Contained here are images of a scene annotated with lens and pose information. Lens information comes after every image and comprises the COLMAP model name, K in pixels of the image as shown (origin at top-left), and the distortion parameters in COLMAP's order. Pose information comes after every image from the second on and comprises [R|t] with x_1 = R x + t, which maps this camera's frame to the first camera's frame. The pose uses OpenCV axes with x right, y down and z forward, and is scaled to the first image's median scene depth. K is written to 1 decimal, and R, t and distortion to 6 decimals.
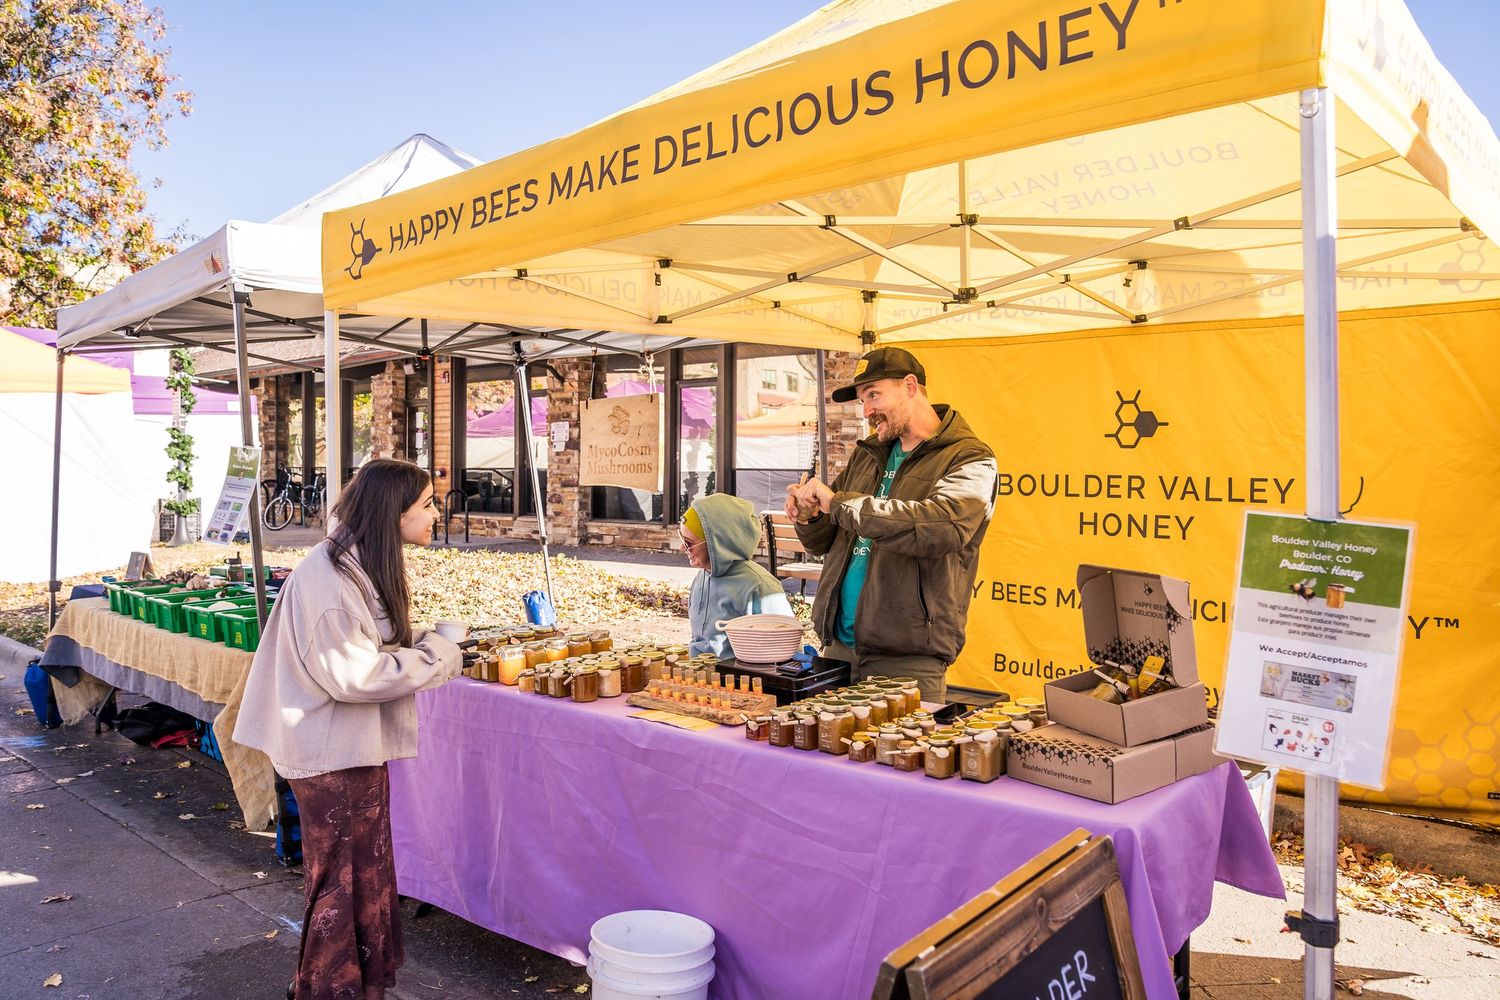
lens RADIAL K [[1126.3, 0, 752.8], [0, 1126.3, 489.8], [0, 0, 1]] dist [-0.039560, 0.017829]
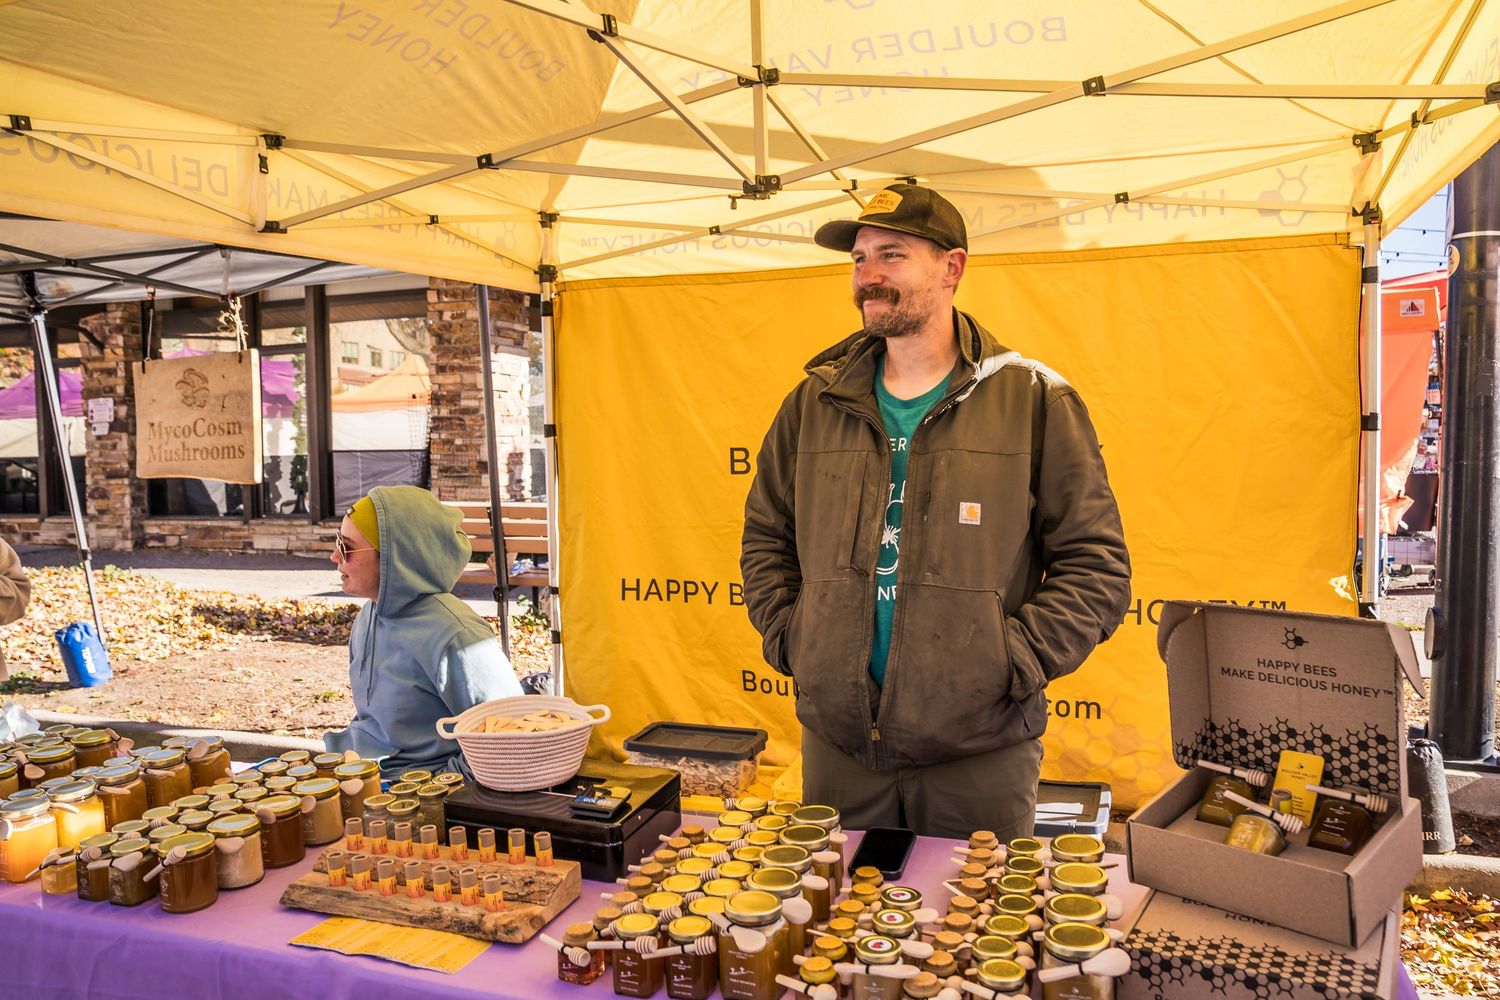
lens RADIAL K [[1157.5, 0, 766.2], [0, 1157.5, 496.1], [0, 0, 1]] dist [-0.089983, 0.090361]
pose [[0.935555, -0.037464, 0.351188, -0.042949], [0.028601, 0.999129, 0.030393, -0.004118], [-0.352020, -0.018390, 0.935812, 0.232970]]
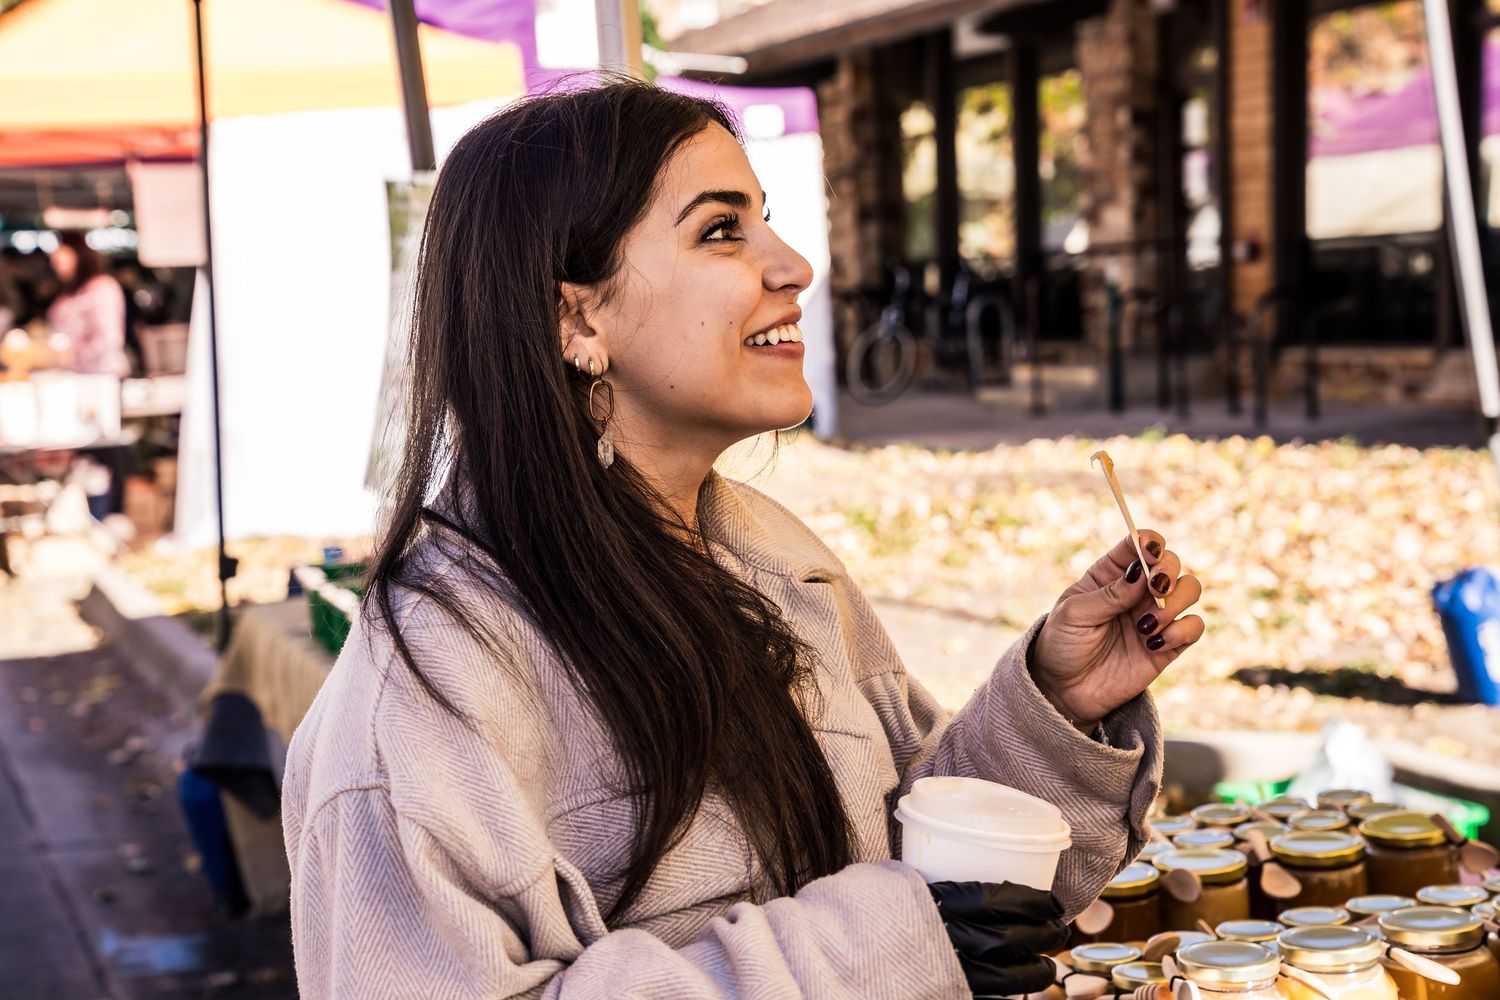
lens RADIAL K [[2532.2, 0, 742.1], [0, 2532.2, 484.8], [0, 0, 1]] dist [0.431681, 0.000000]
pose [[0.887992, -0.006260, -0.459817, -0.033816], [0.040981, 0.997006, 0.065567, 0.002780], [0.458030, -0.077067, 0.885590, 0.285697]]
